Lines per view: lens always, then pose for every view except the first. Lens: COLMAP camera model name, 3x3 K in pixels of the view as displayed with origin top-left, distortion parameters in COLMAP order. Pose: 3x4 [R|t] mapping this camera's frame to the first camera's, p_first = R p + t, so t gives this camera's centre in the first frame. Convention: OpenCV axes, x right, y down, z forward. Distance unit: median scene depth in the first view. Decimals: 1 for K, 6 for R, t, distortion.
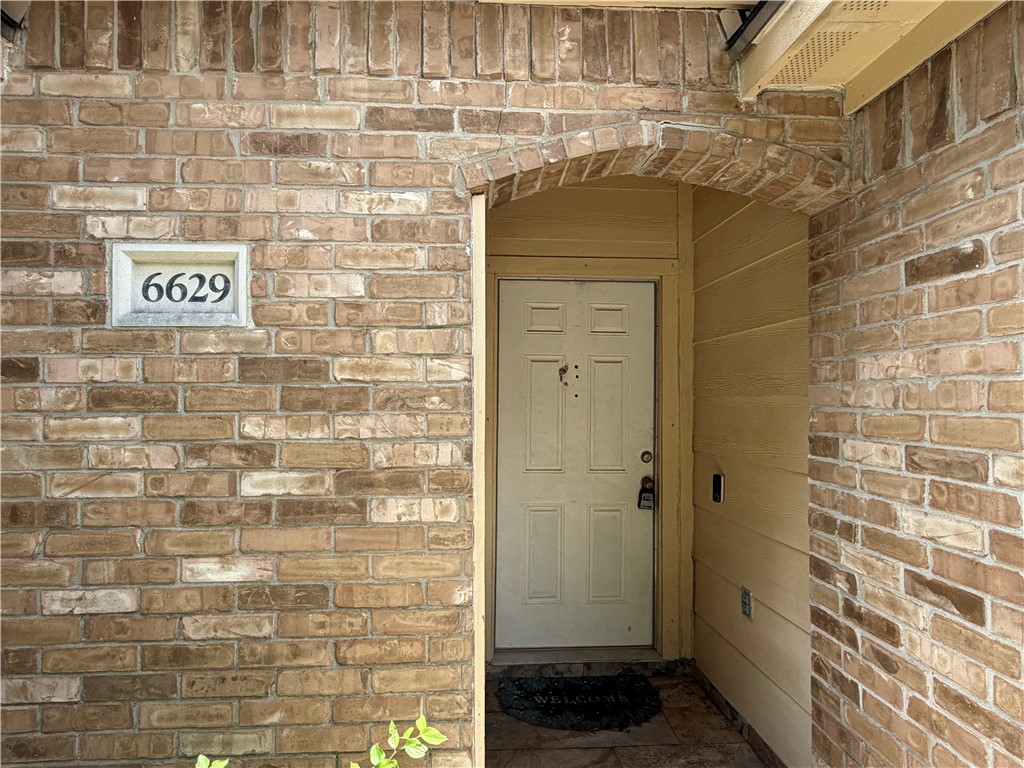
lens RADIAL K [[598.3, 0, 509.3], [0, 598.3, 388.8], [0, 0, 1]] dist [-0.000409, -0.000042]
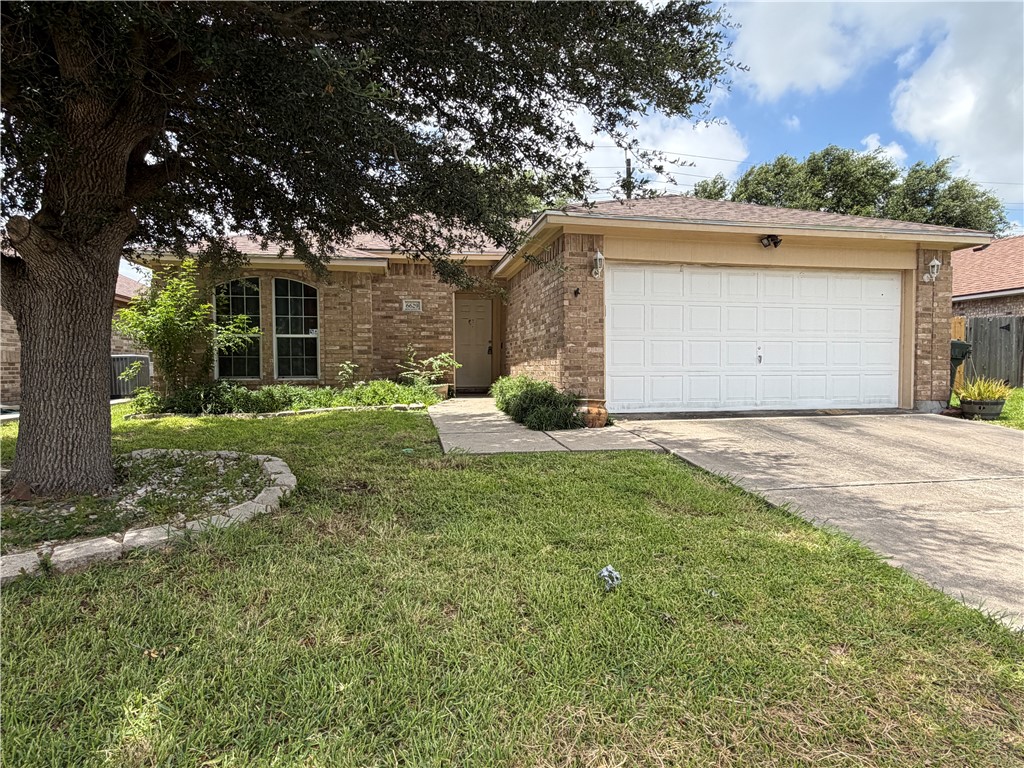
lens RADIAL K [[567.8, 0, 511.6], [0, 567.8, 383.6], [0, 0, 1]] dist [0.000033, 0.000001]
pose [[0.993662, -0.008803, 0.112063, -0.135487], [0.003830, 0.999002, 0.044510, 0.458613], [-0.112343, -0.043798, 0.992704, -5.870926]]
